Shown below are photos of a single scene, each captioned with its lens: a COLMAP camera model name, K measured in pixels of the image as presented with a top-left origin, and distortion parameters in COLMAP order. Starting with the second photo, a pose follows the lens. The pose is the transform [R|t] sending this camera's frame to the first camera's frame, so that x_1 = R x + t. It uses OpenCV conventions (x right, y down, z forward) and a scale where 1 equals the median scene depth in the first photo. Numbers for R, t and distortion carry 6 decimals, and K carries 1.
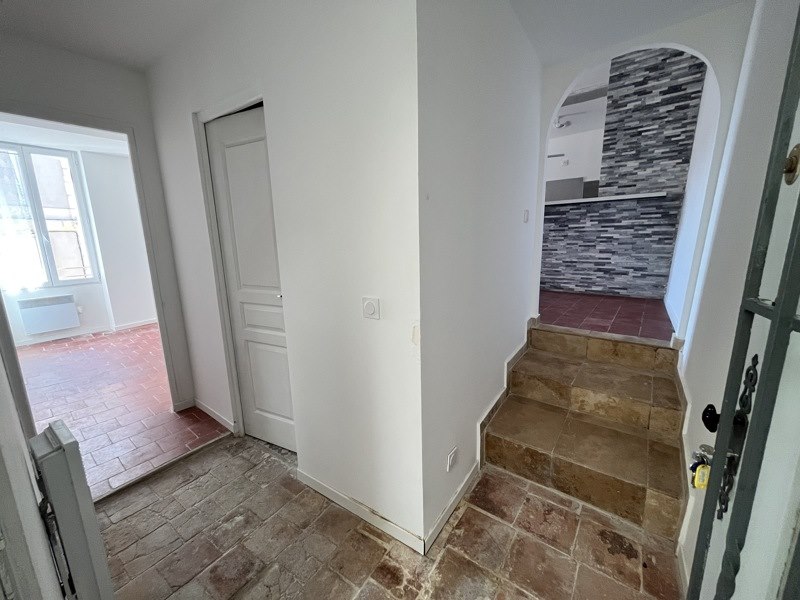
lens RADIAL K [[321.3, 0, 400.5], [0, 321.3, 301.4], [0, 0, 1]] dist [-0.000782, 0.000172]
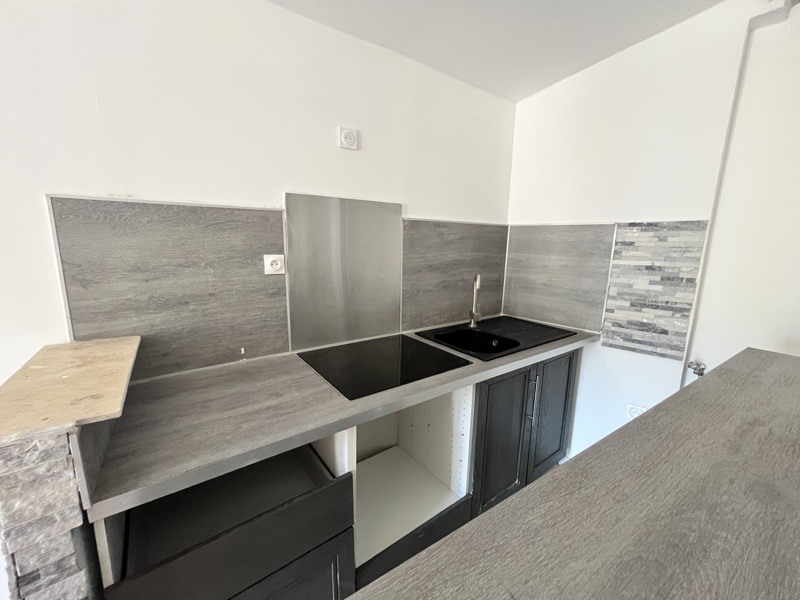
lens RADIAL K [[321.3, 0, 400.2], [0, 321.3, 299.5], [0, 0, 1]] dist [-0.000782, 0.000172]
pose [[0.326861, -0.140144, 0.934624, 0.336737], [0.158852, 0.983021, 0.091847, -0.423892], [-0.931626, 0.118445, 0.343574, 1.185594]]
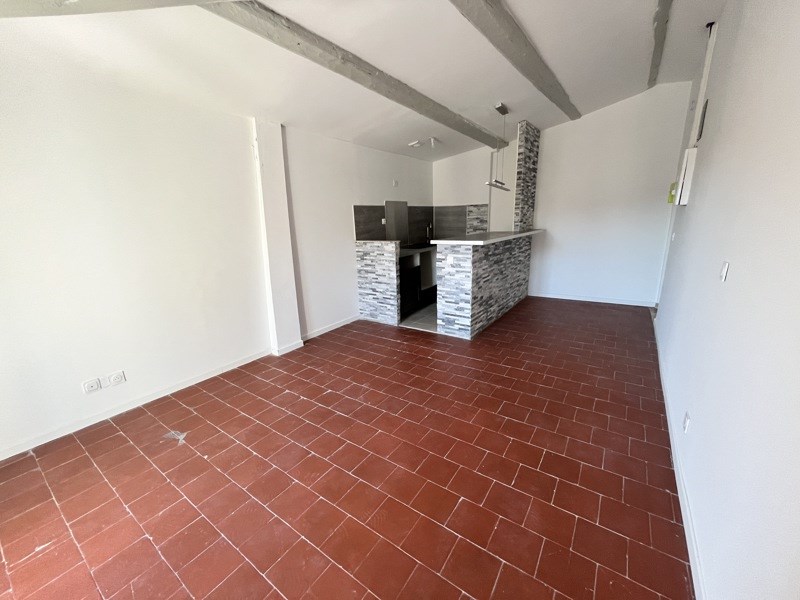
lens RADIAL K [[321.3, 0, 397.3], [0, 321.3, 301.5], [0, 0, 1]] dist [-0.000782, 0.000172]
pose [[-0.012687, -0.230444, 0.973003, -0.633860], [0.225560, 0.947341, 0.227307, -0.427628], [-0.974147, 0.222354, 0.039960, 1.391515]]
